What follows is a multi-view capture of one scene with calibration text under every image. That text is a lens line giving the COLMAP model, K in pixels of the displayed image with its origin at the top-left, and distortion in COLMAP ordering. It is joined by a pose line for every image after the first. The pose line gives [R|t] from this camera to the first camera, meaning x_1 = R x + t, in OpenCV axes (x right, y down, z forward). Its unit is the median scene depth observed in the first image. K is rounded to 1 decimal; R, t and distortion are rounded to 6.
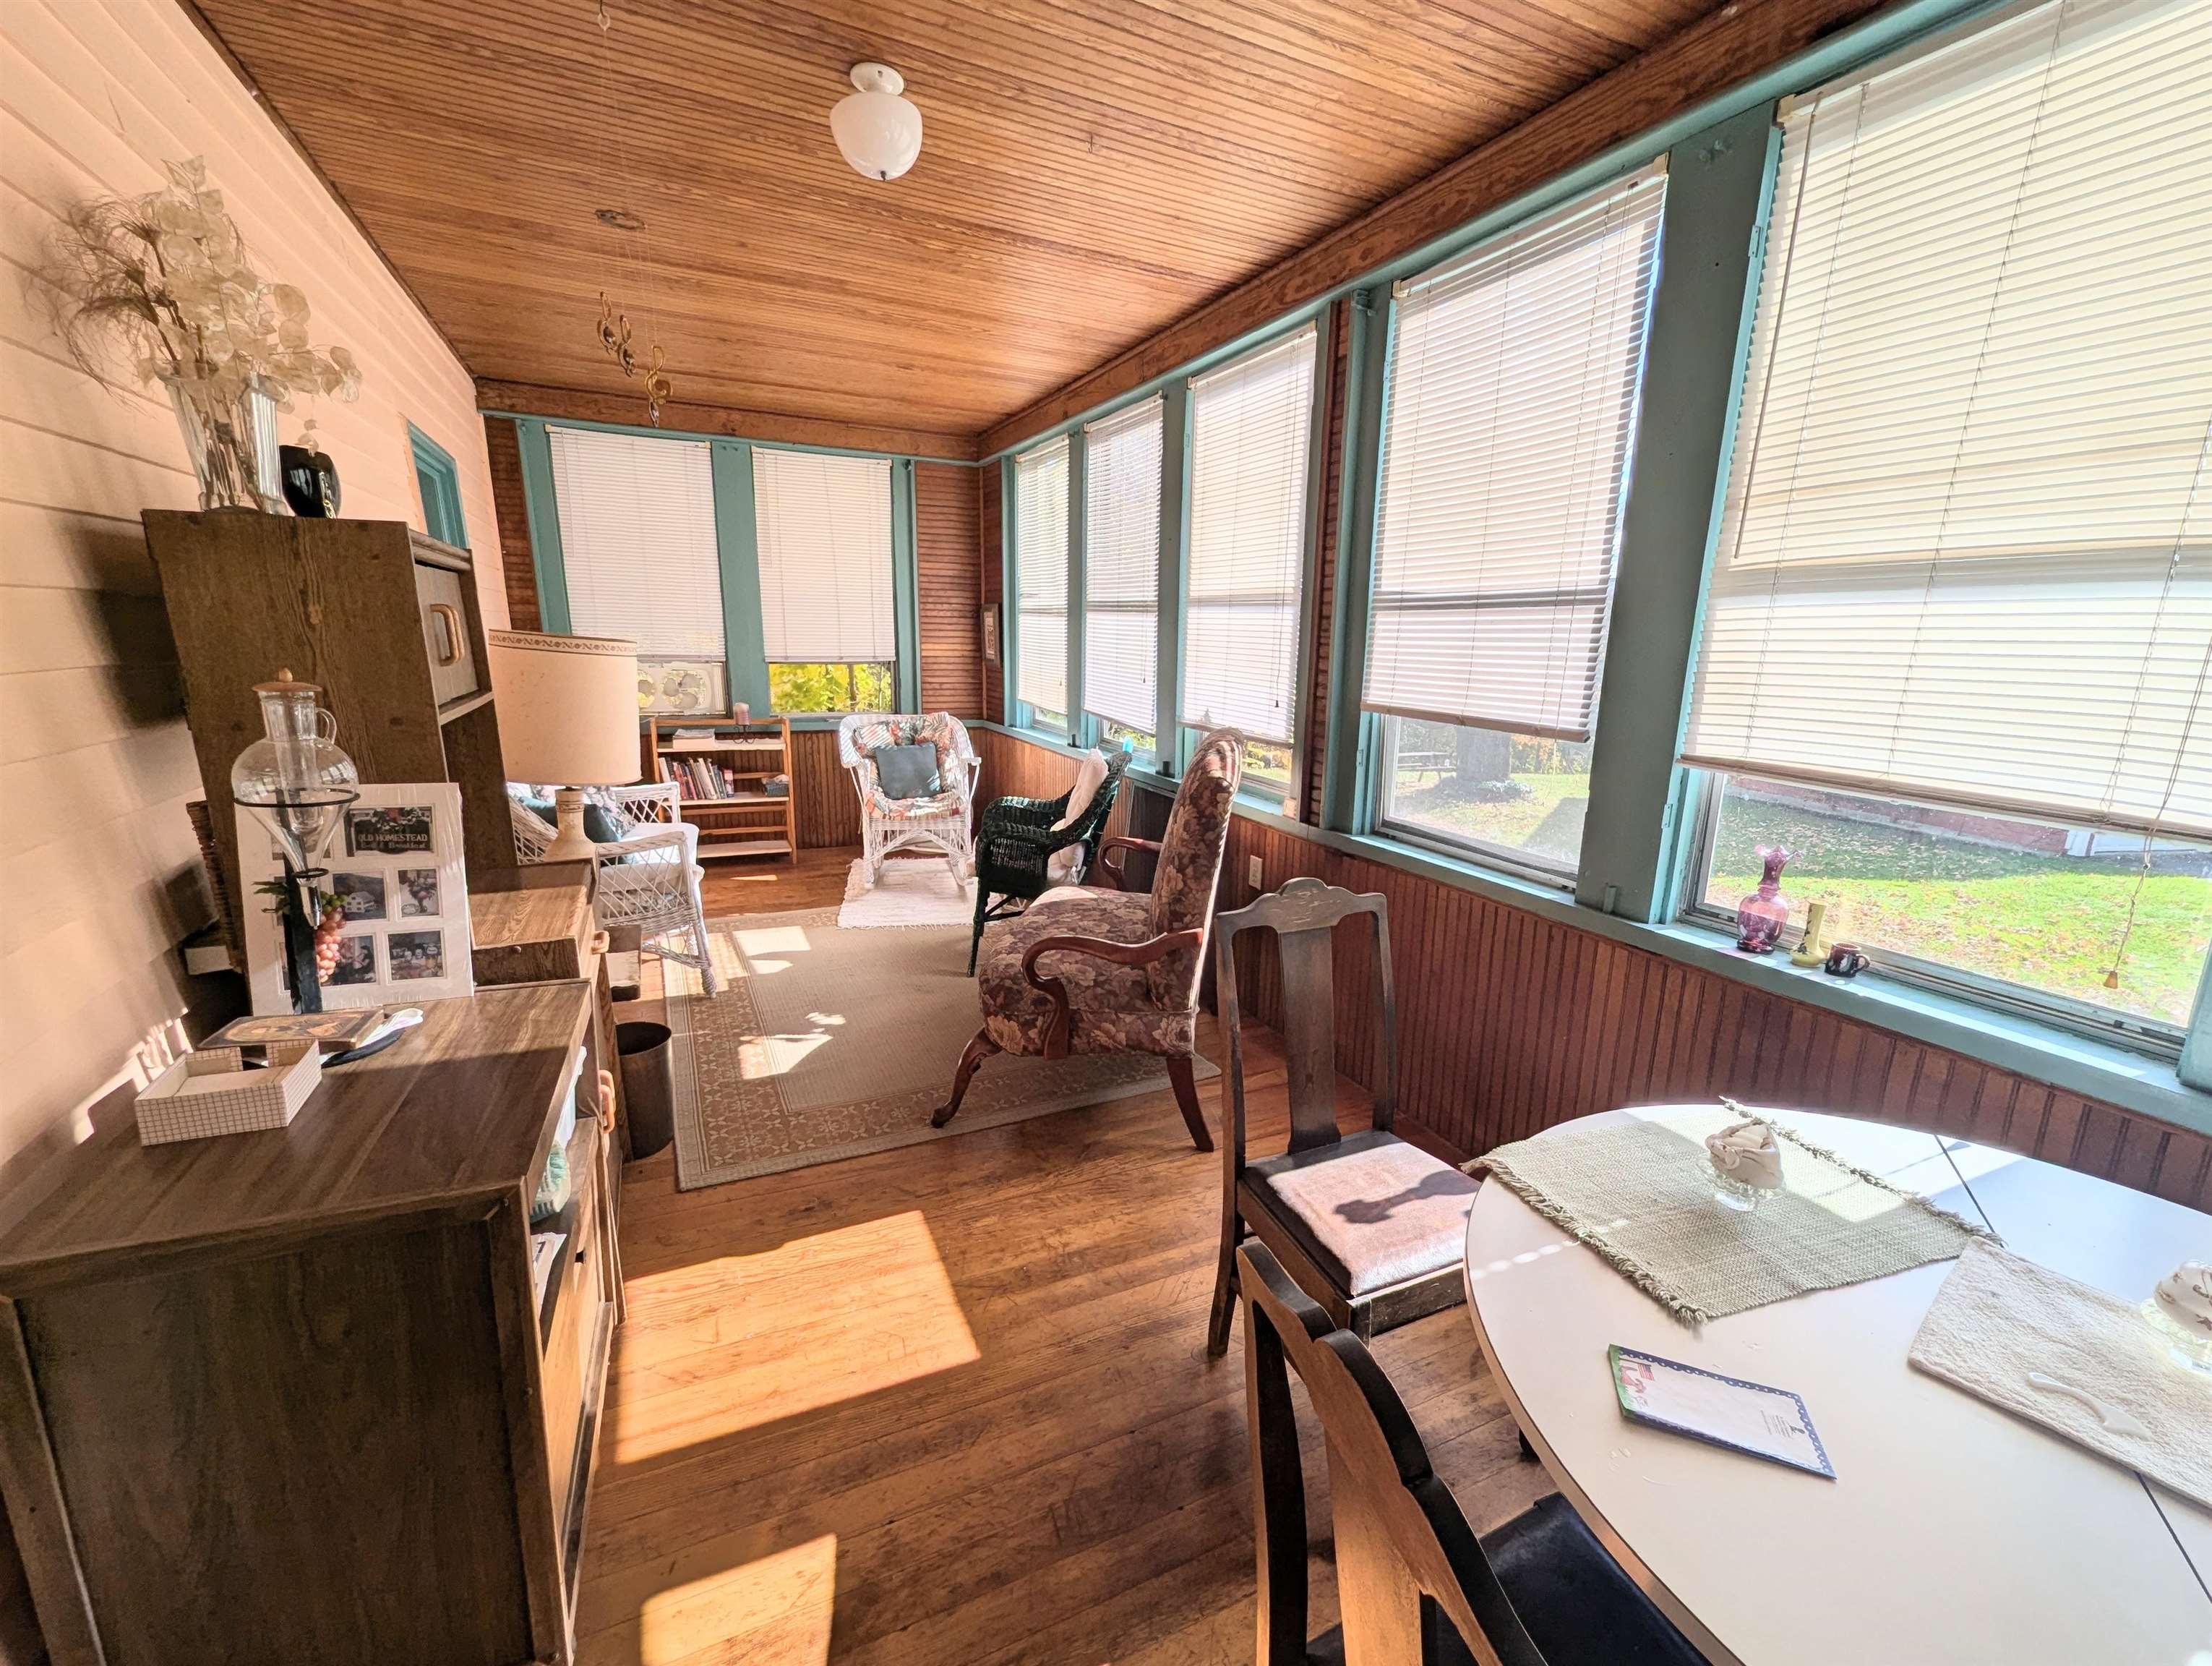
lens RADIAL K [[920.2, 0, 1108.6], [0, 920.2, 839.3], [0, 0, 1]] dist [0.004098, -0.001686]
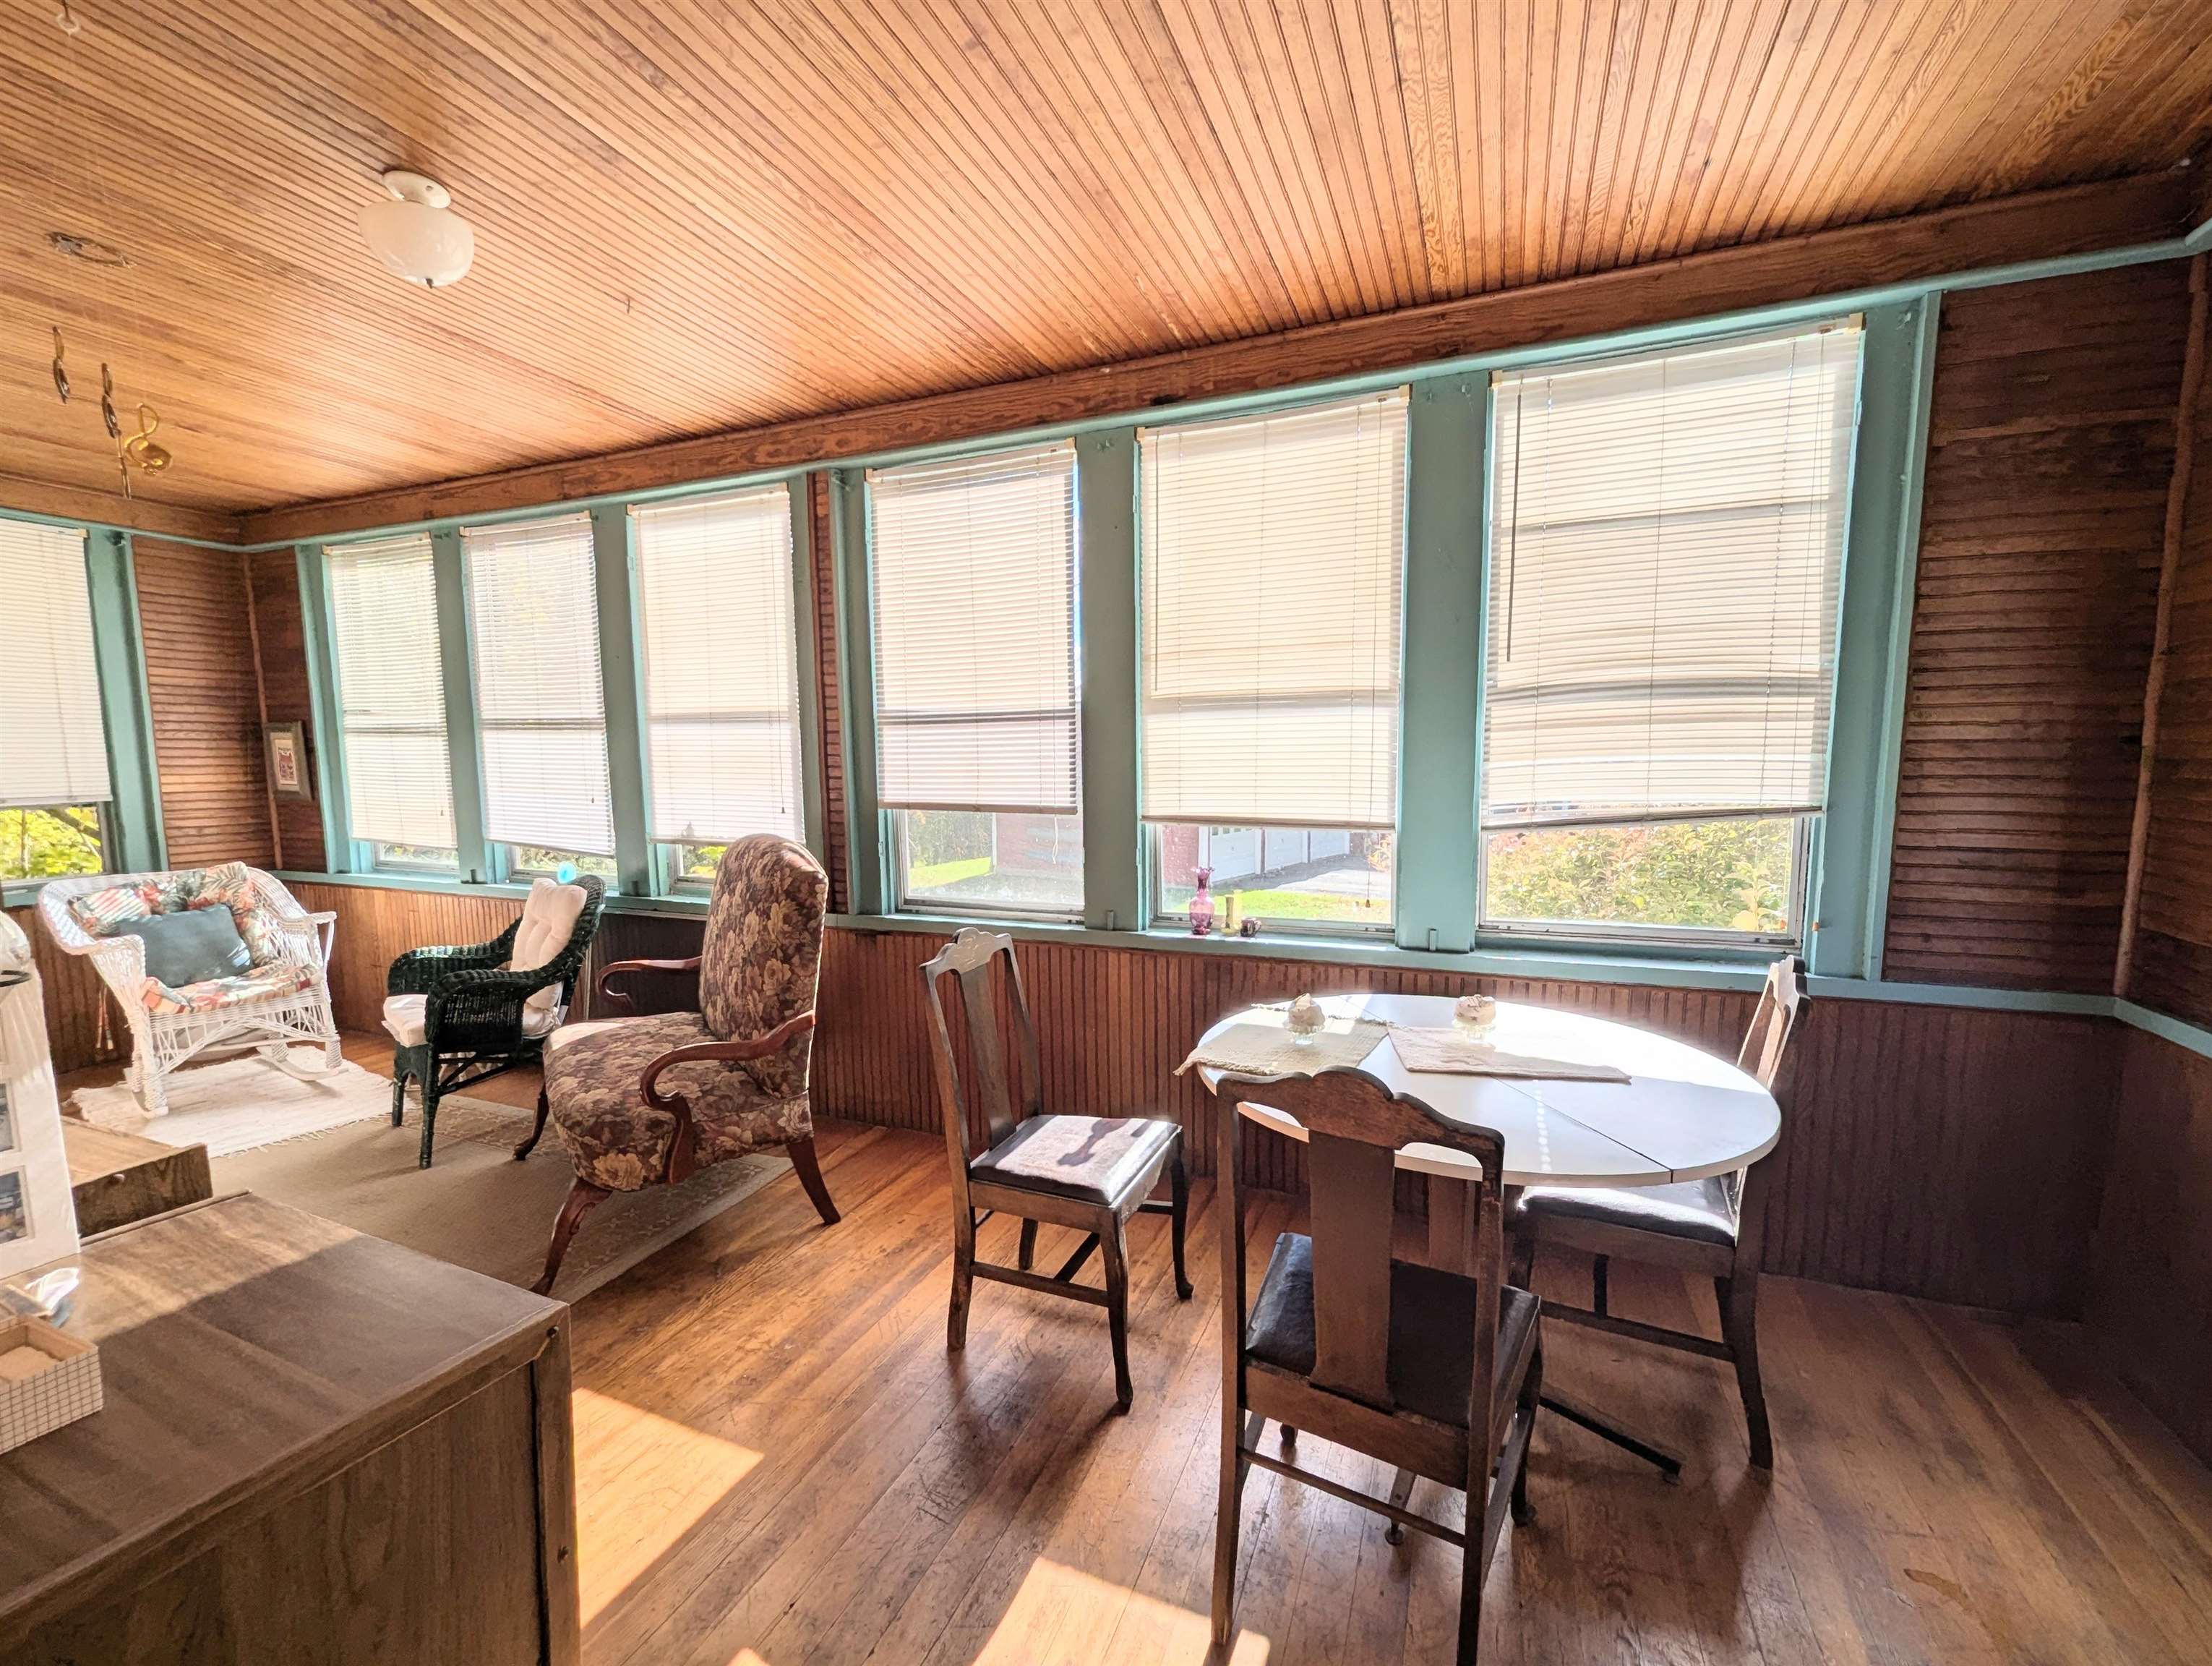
lens RADIAL K [[920.2, 0, 1103.0], [0, 920.2, 837.3], [0, 0, 1]] dist [0.004098, -0.001686]
pose [[0.739464, -0.085970, 0.667685, -0.340496], [0.170074, 0.983496, -0.061724, 0.020128], [-0.651359, 0.159198, 0.741881, -0.061297]]
